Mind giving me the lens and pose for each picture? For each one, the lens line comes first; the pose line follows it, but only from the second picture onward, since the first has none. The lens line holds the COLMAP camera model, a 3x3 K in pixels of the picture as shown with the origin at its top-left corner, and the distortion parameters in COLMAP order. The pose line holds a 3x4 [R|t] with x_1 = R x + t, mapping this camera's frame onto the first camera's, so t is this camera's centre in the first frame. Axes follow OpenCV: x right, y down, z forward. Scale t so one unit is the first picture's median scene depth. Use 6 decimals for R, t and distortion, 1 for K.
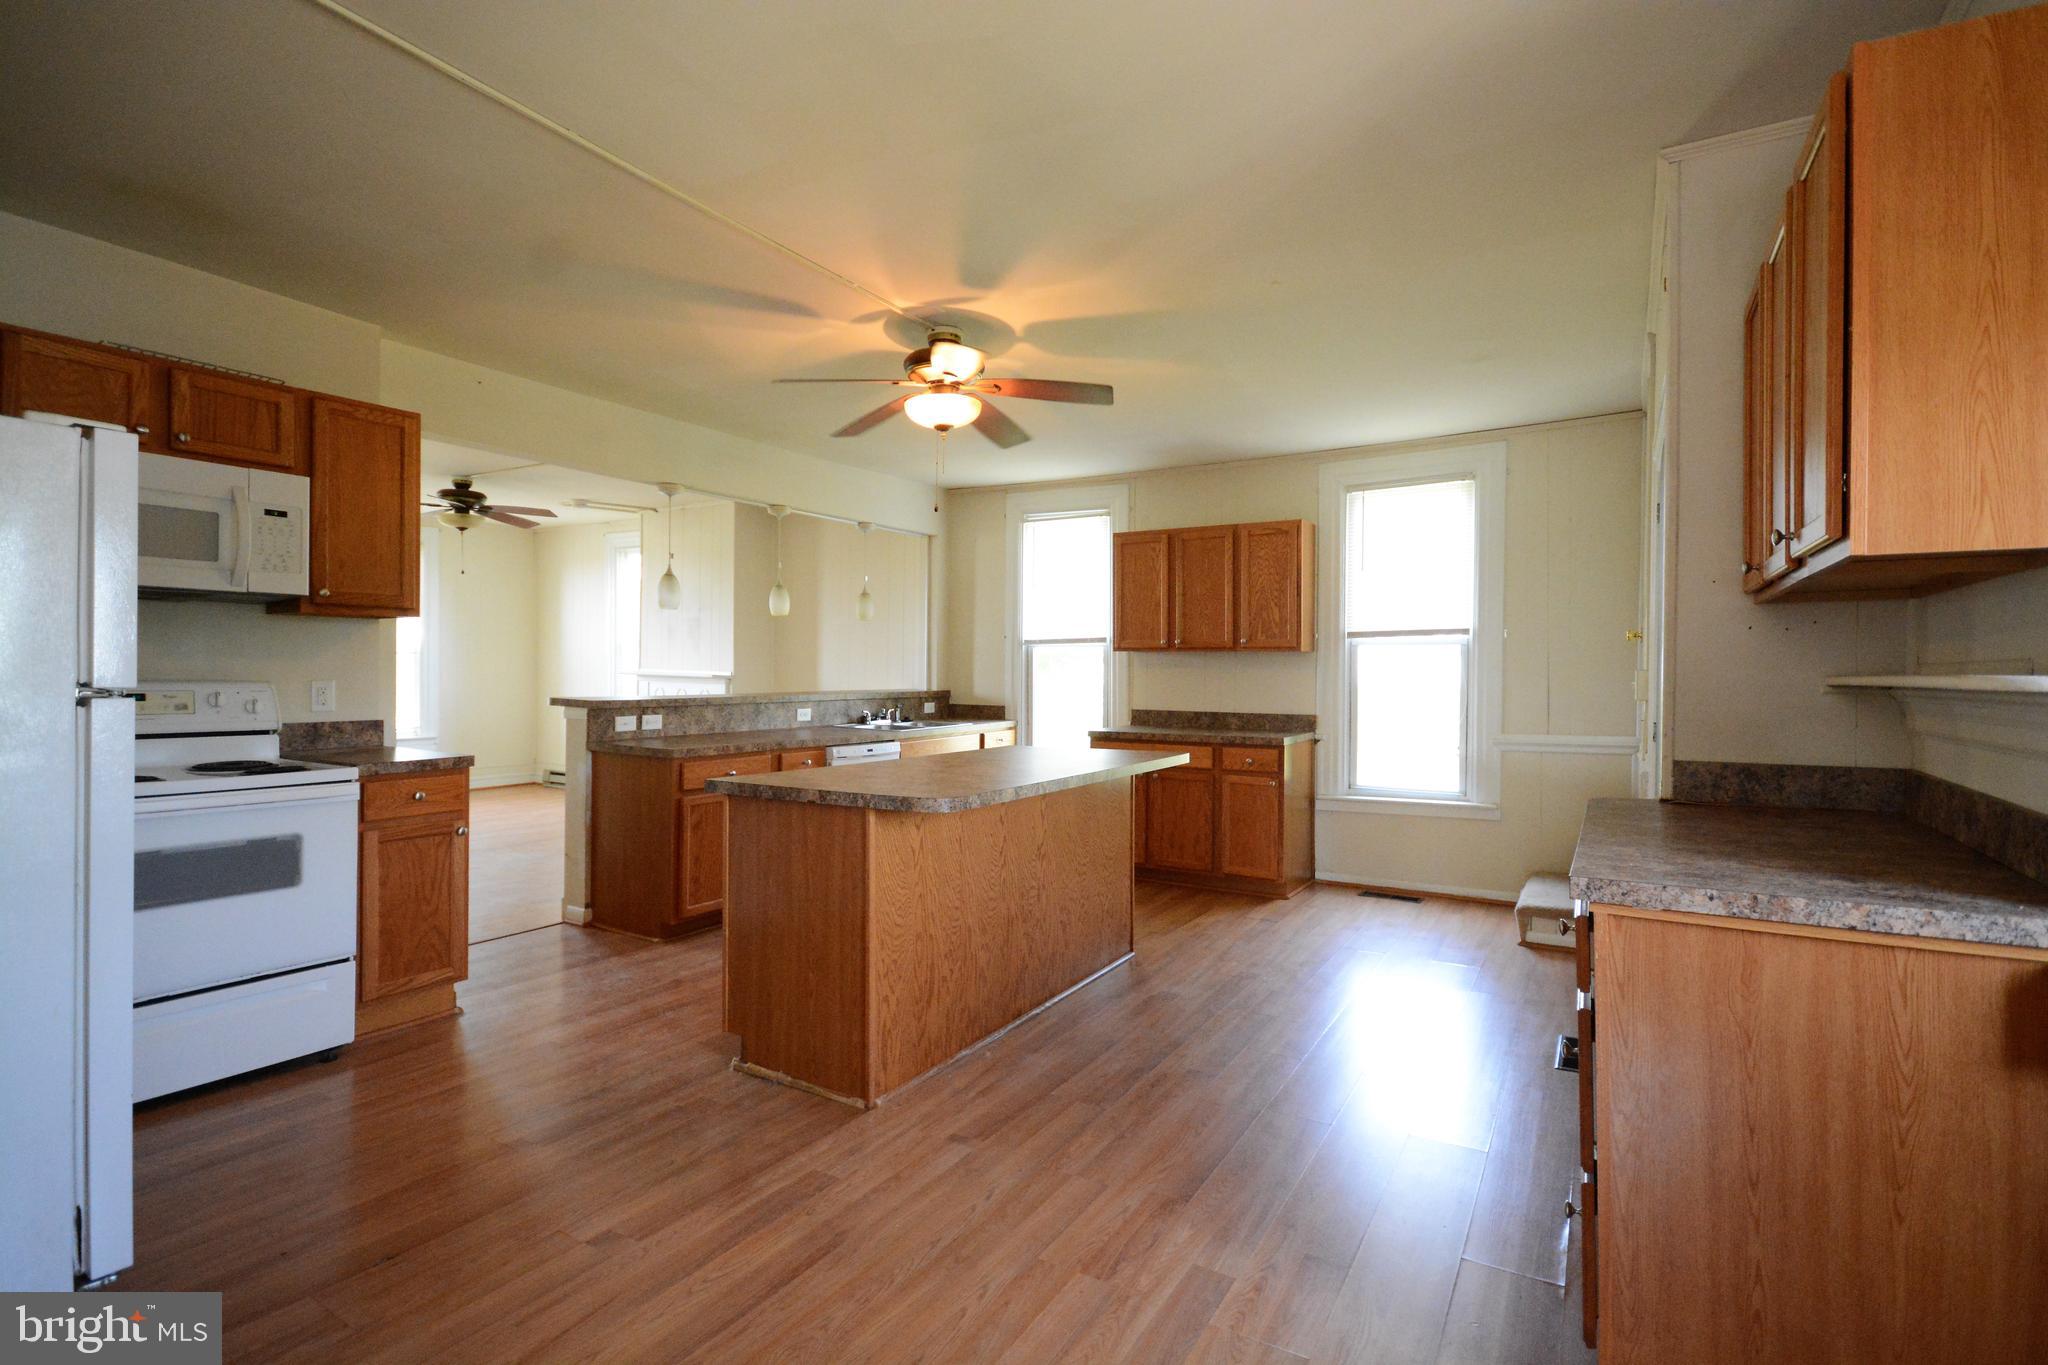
lens RADIAL K [[973.3, 0, 1022.1], [0, 973.3, 681.6], [0, 0, 1]] dist [0.006240, -0.000266]
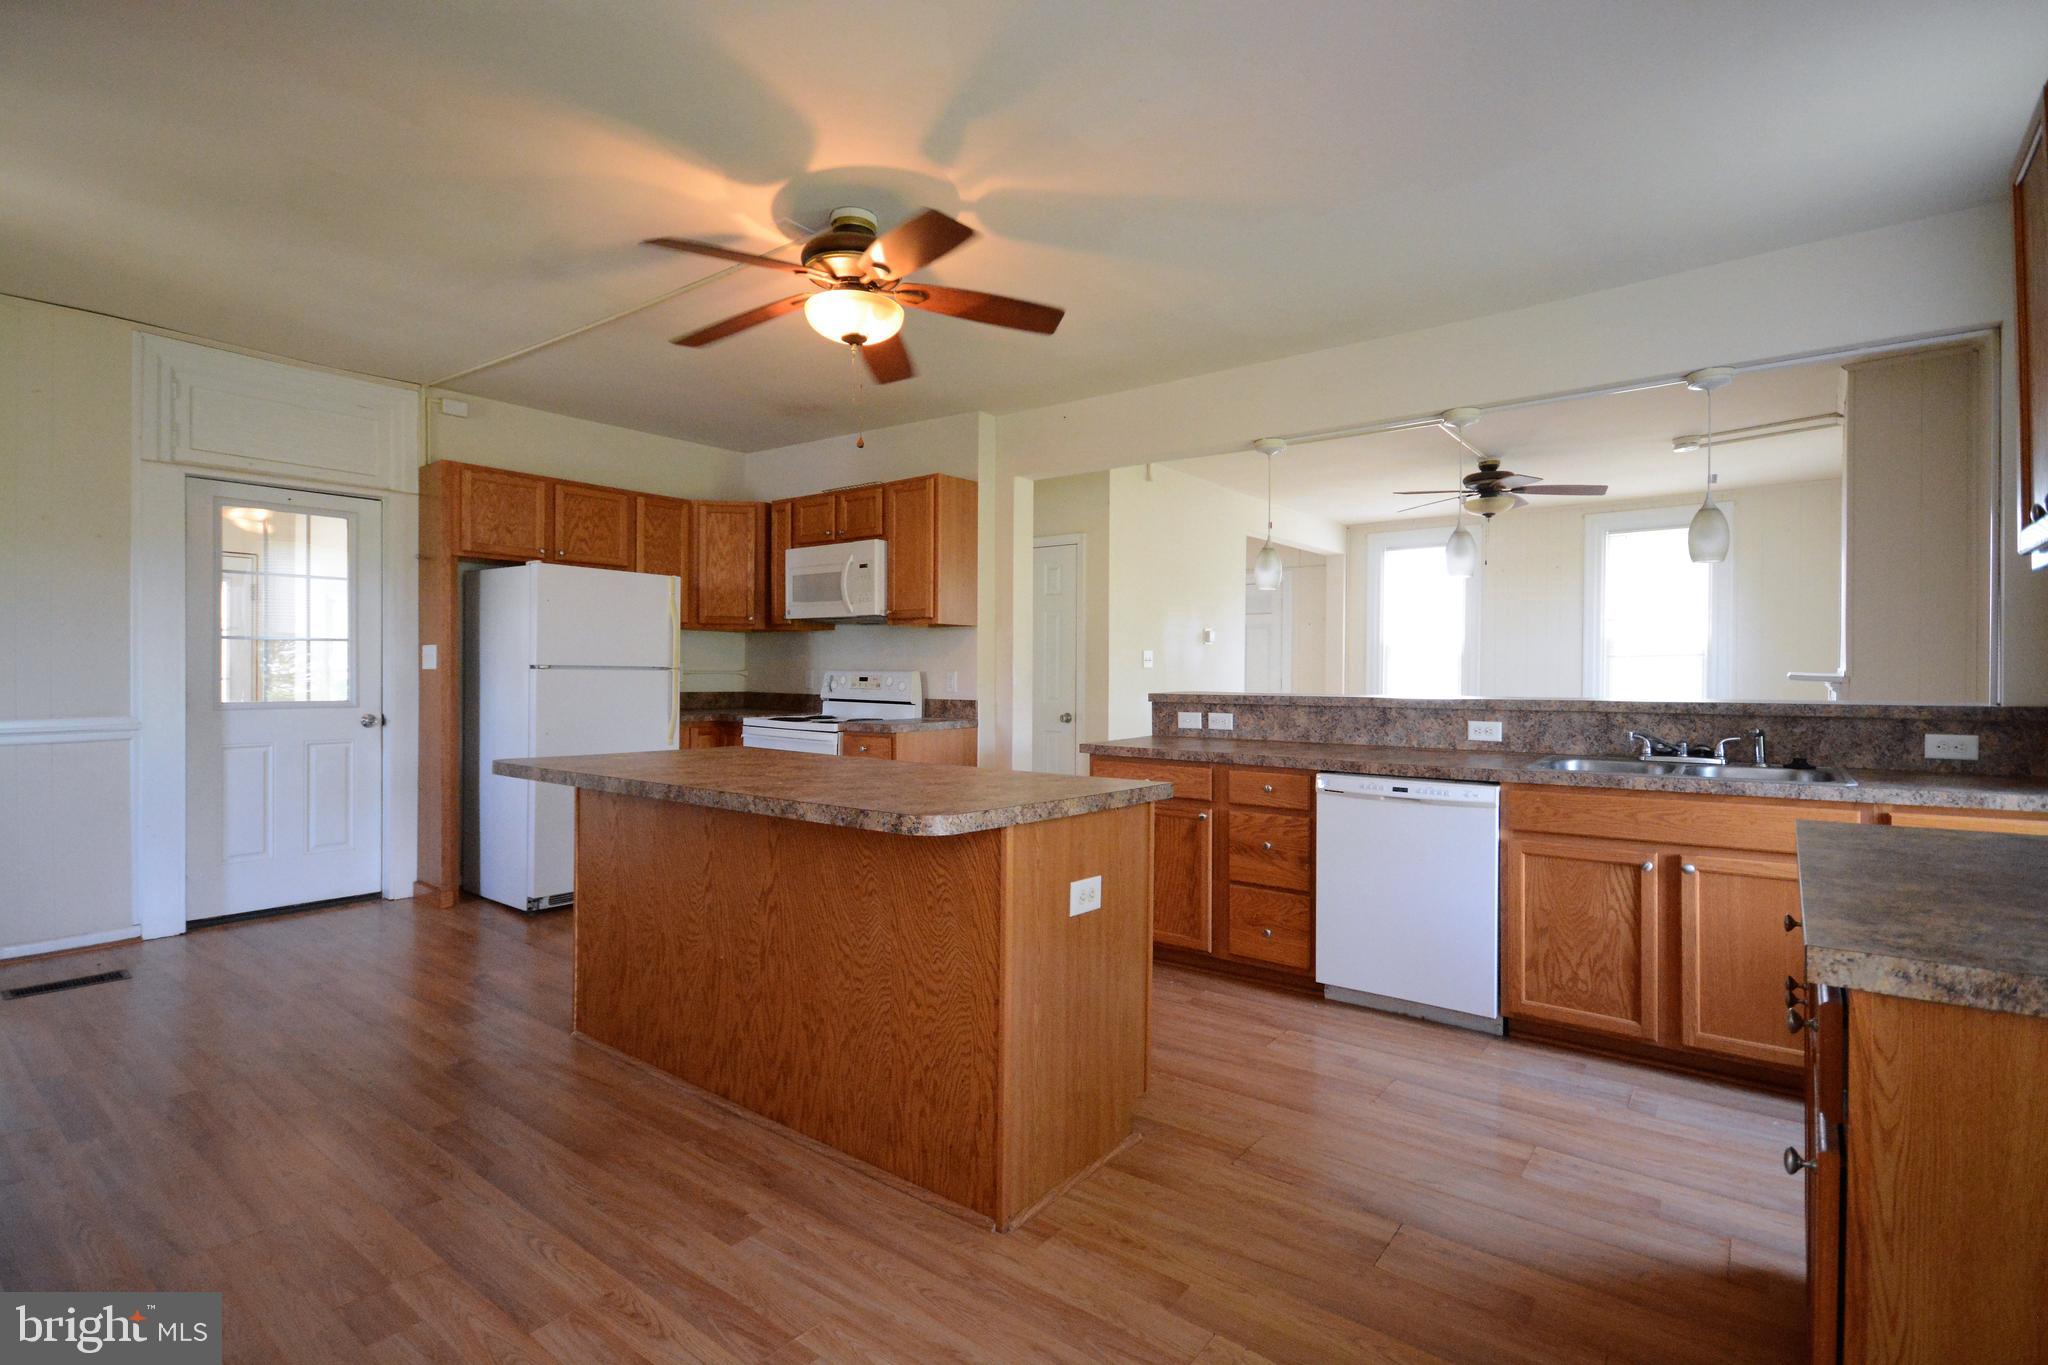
lens RADIAL K [[973.3, 0, 1023.8], [0, 973.3, 675.3], [0, 0, 1]] dist [0.006240, -0.000266]
pose [[-0.119653, -0.008974, -0.992775, 0.527991], [-0.018043, 0.999814, -0.006863, 0.009970], [0.992652, 0.017091, -0.119792, 0.954074]]
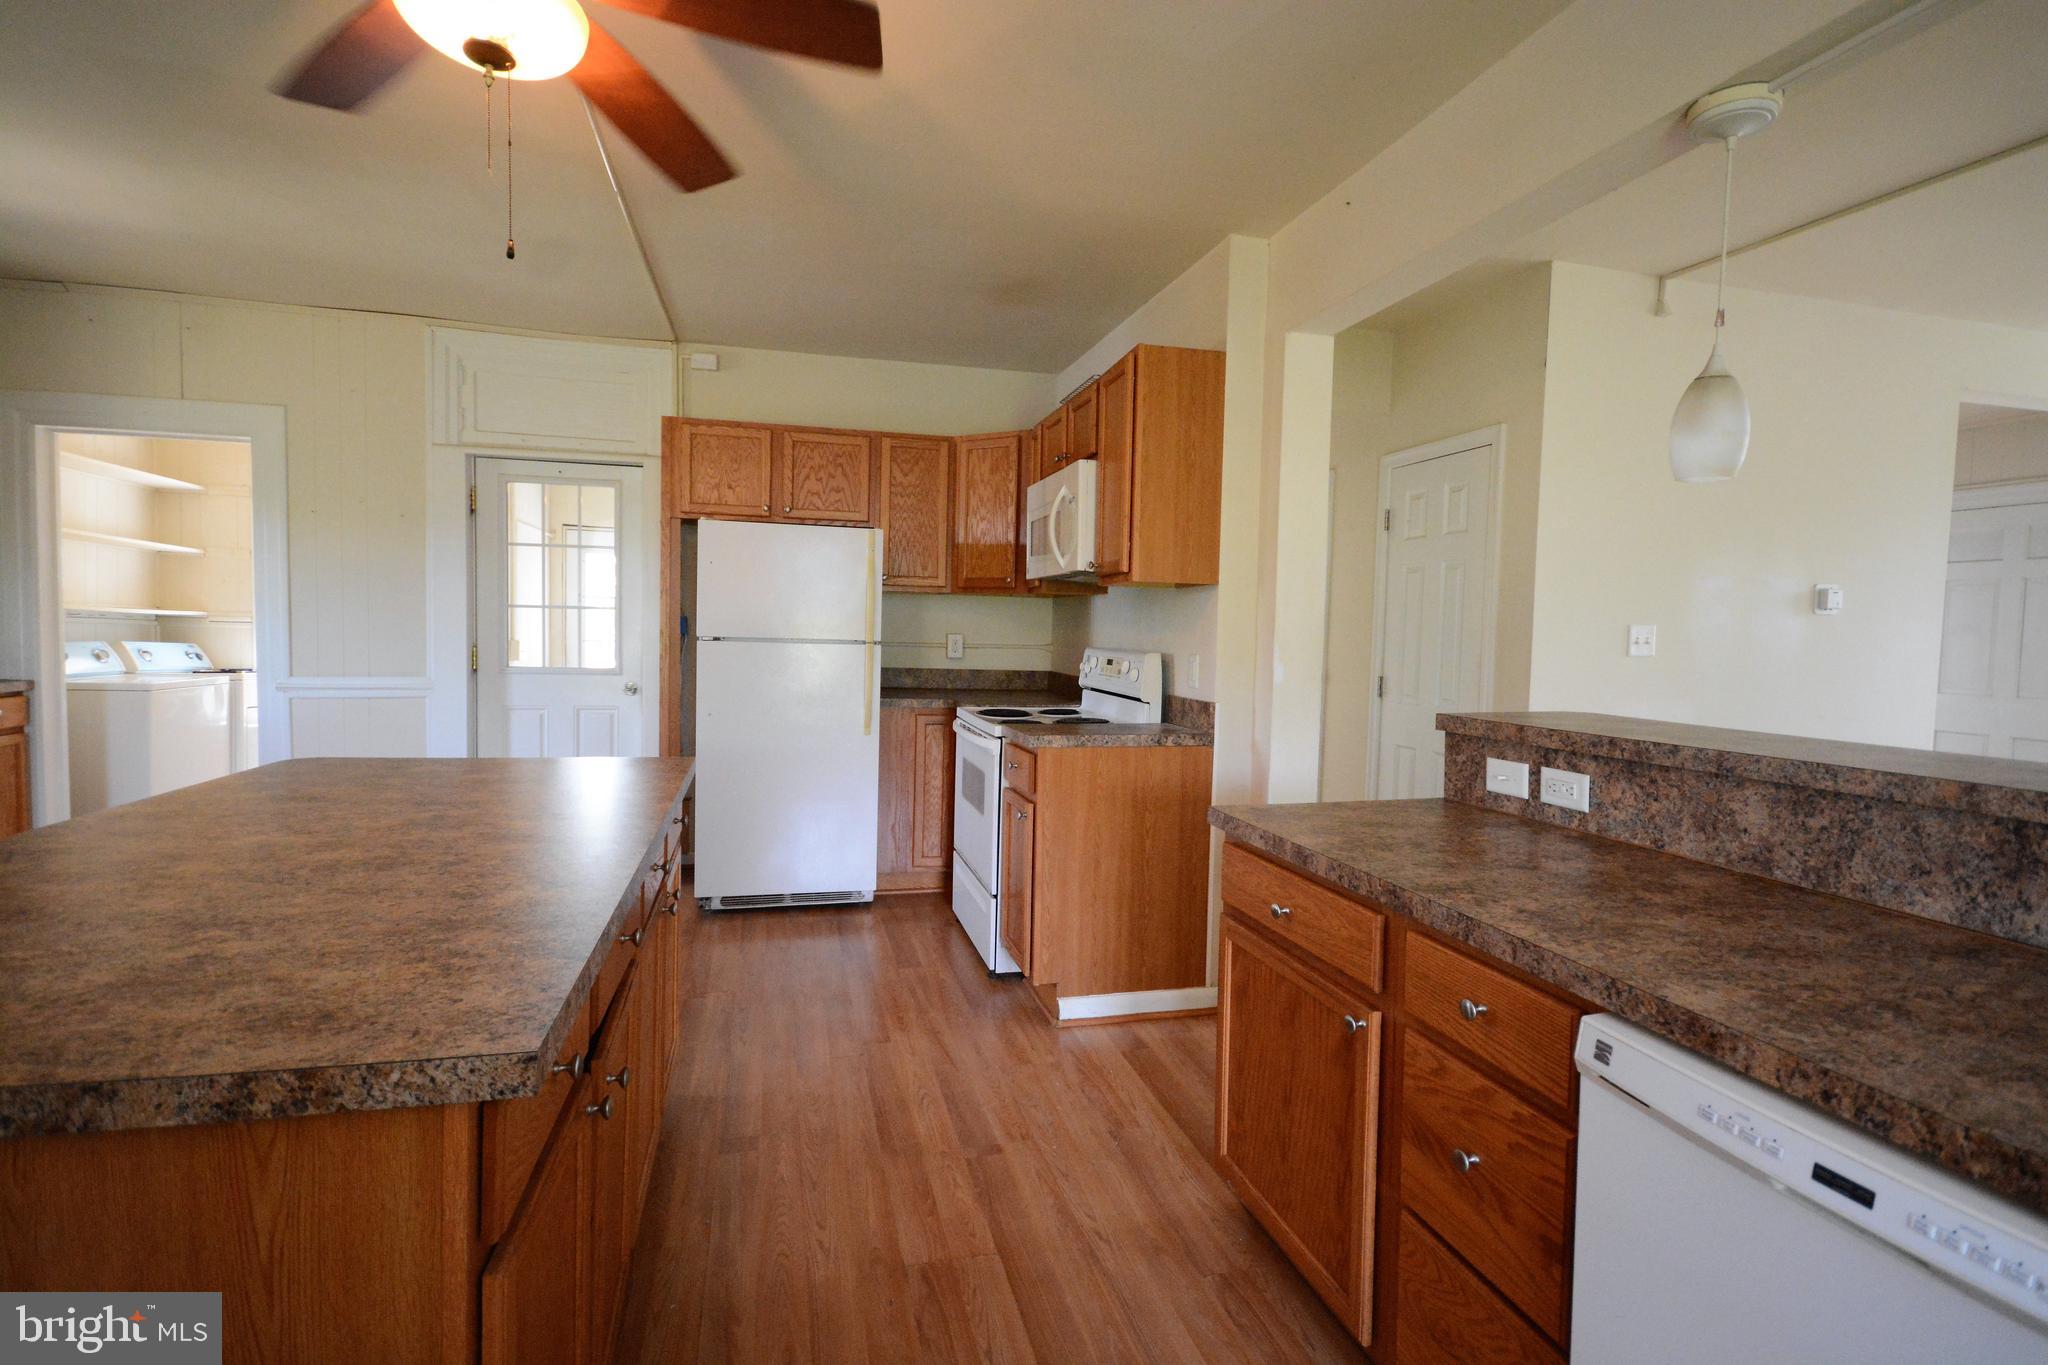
lens RADIAL K [[973.3, 0, 1009.9], [0, 973.3, 674.3], [0, 0, 1]] dist [0.006240, -0.000266]
pose [[-0.707322, 0.004426, -0.706878, 0.054217], [-0.039318, 0.998186, 0.045592, -0.013489], [0.705798, 0.060041, -0.705865, 1.147062]]
